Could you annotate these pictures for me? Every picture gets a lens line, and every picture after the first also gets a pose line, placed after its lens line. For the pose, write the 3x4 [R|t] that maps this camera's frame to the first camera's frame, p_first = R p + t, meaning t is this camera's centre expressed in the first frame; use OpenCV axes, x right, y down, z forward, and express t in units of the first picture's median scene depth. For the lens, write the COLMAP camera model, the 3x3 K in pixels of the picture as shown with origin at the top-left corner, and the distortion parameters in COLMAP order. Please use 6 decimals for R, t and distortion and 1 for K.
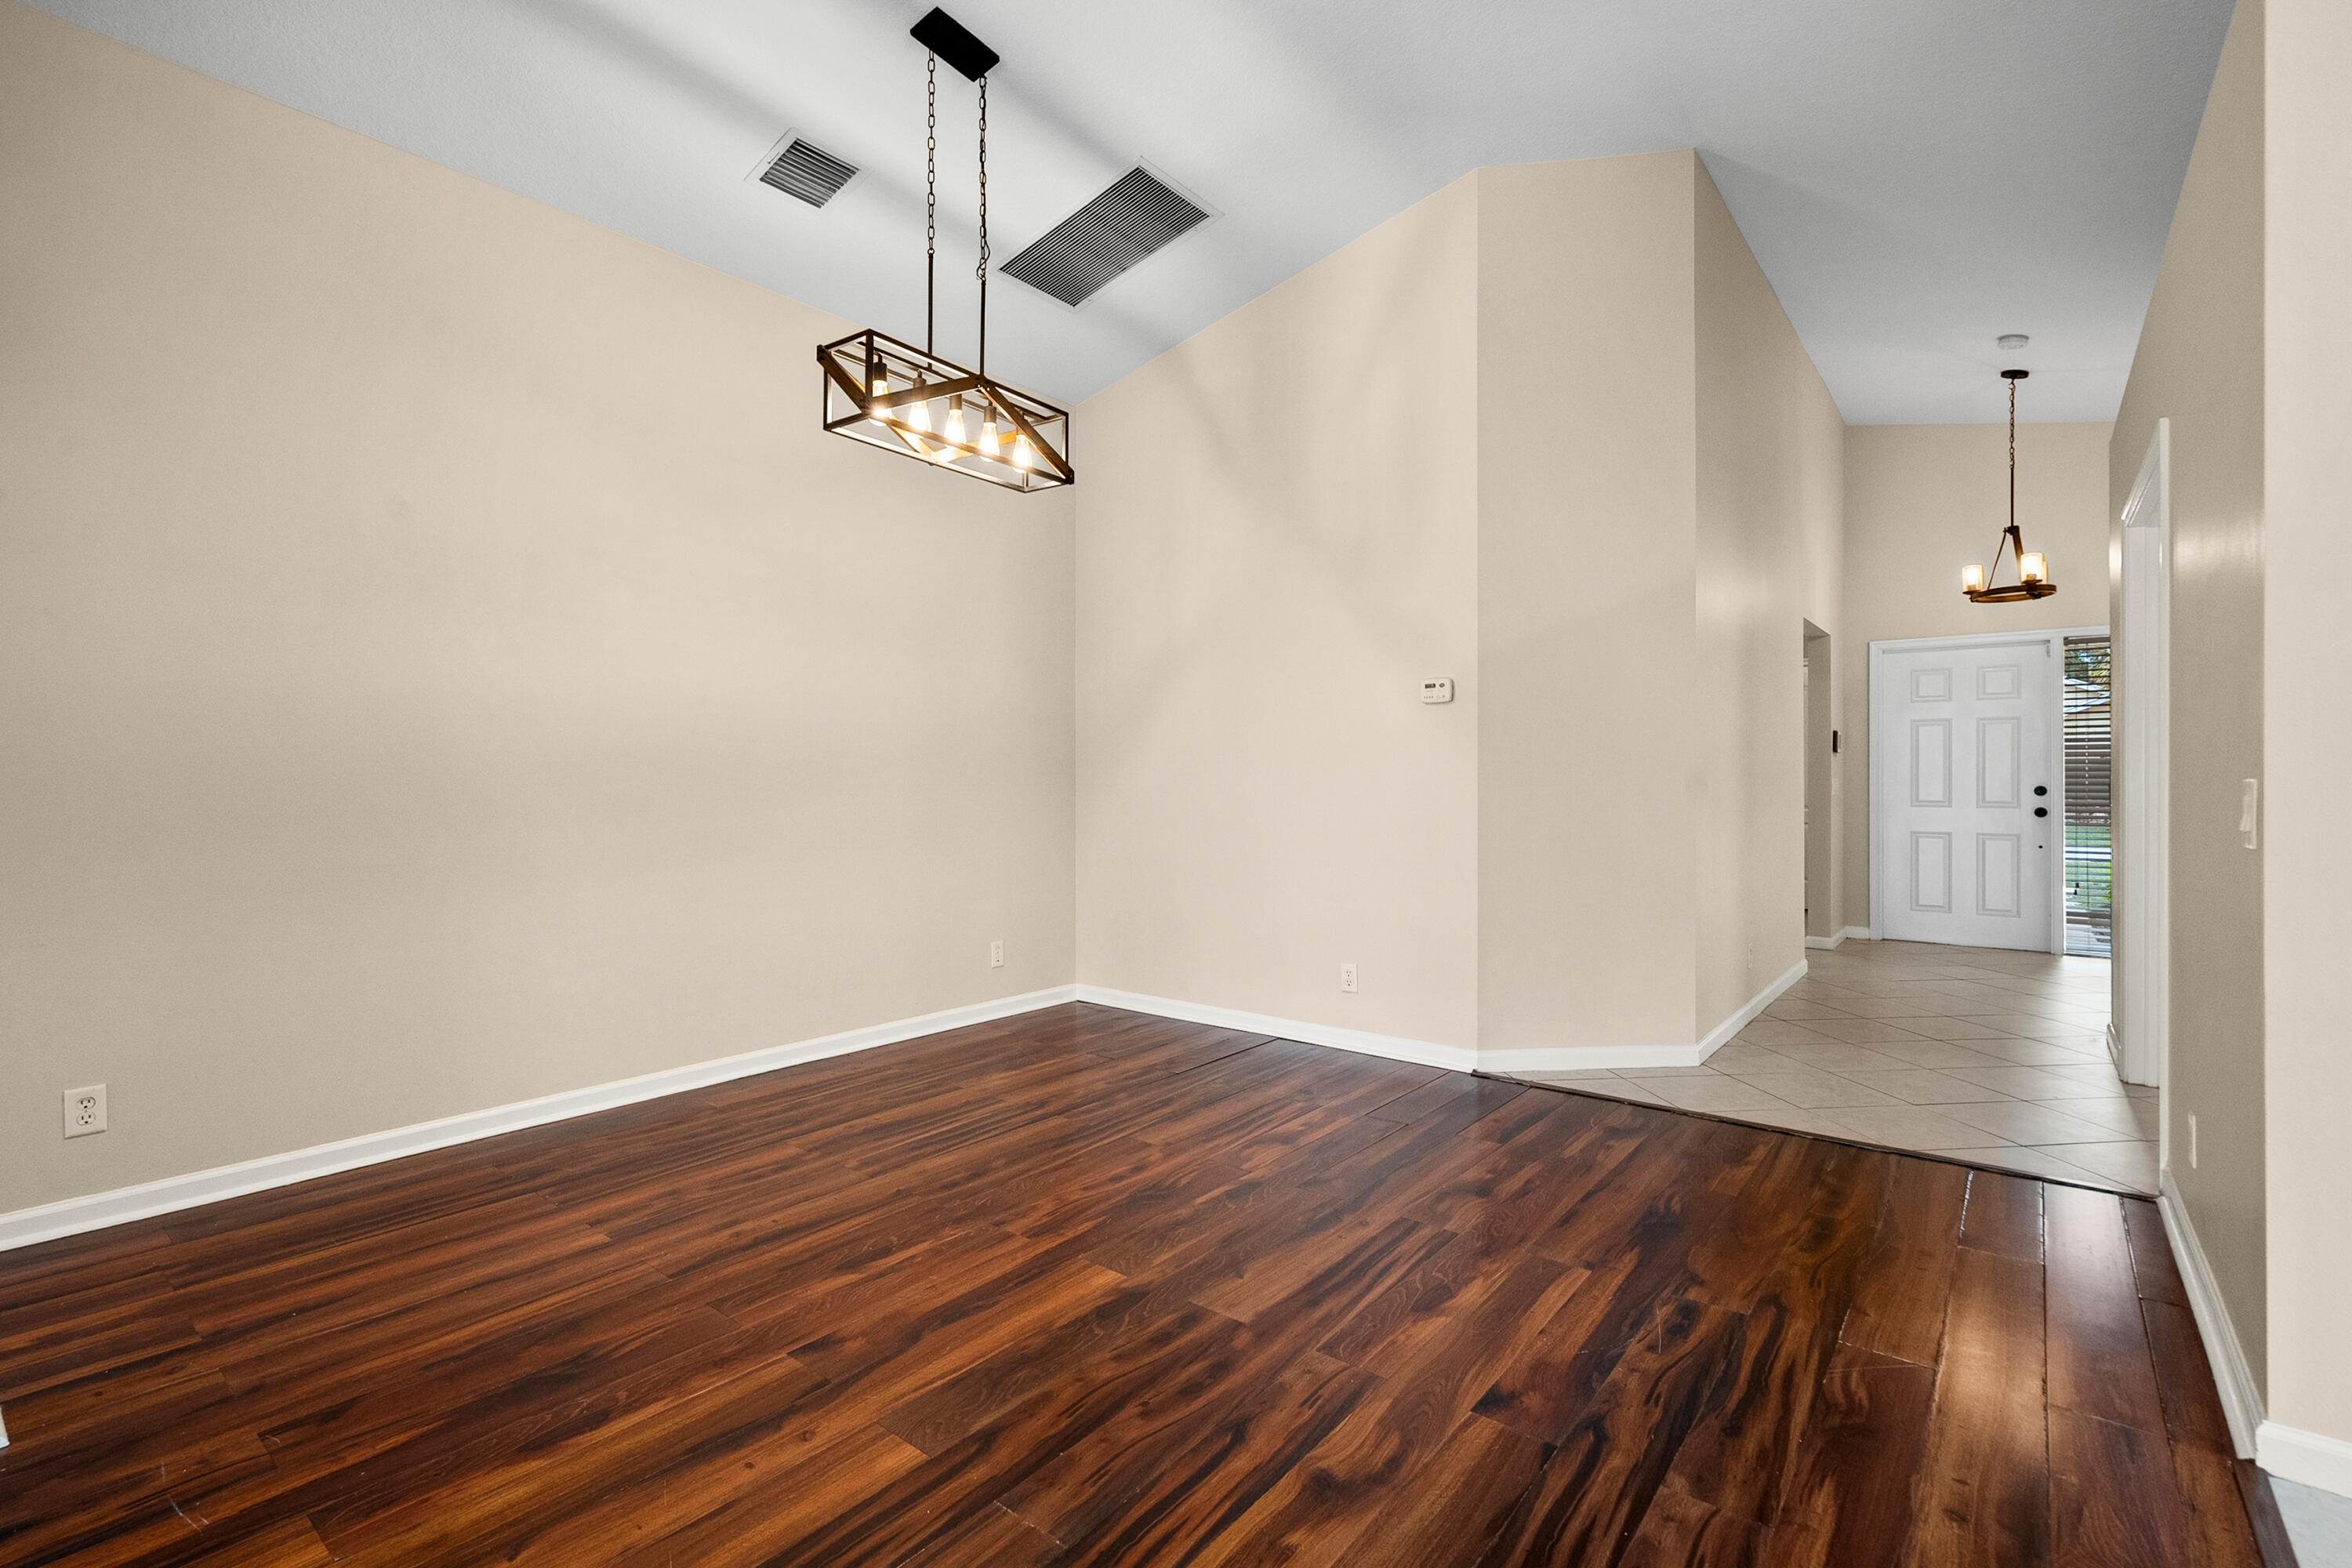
lens RADIAL K [[1080.5, 0, 1182.3], [0, 1080.5, 761.0], [0, 0, 1]] dist [0.000726, 0.000859]
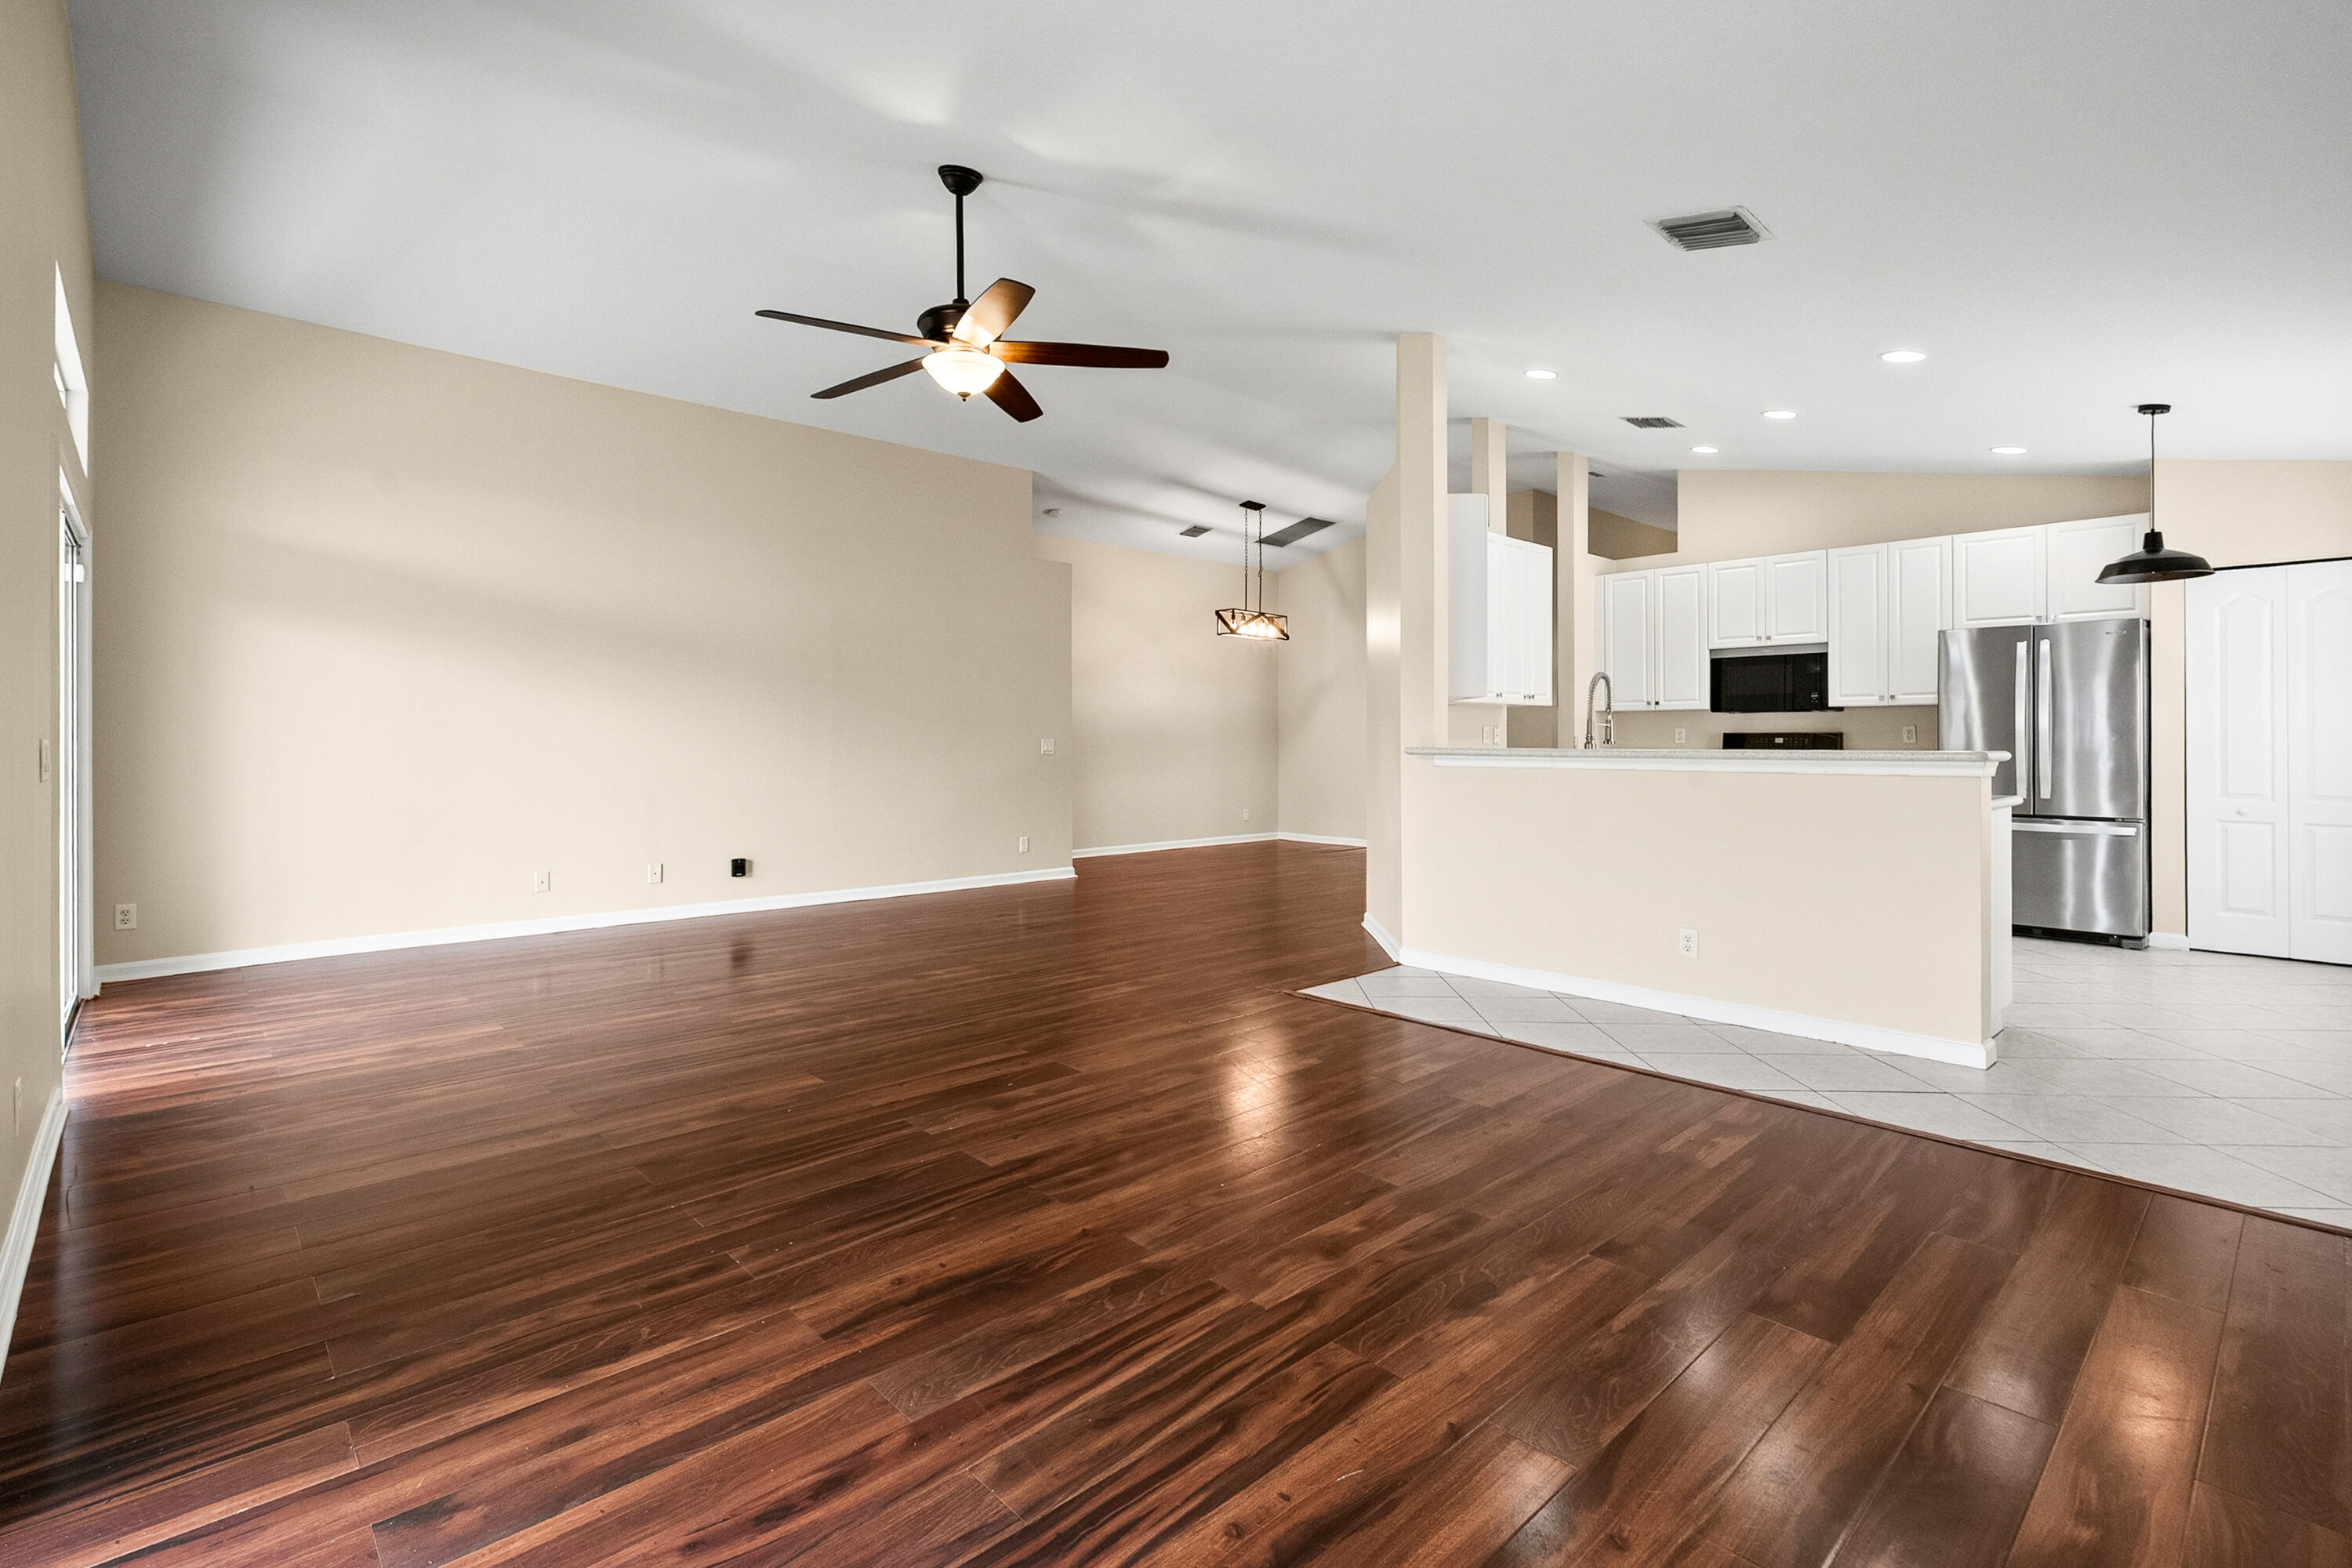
lens RADIAL K [[1080.5, 0, 1176.7], [0, 1080.5, 771.2], [0, 0, 1]] dist [0.000726, 0.000859]
pose [[0.989601, -0.010517, -0.143458, 0.011516], [0.013944, 0.999640, 0.022906, 0.023008], [0.143165, -0.024668, 0.989391, -1.782757]]
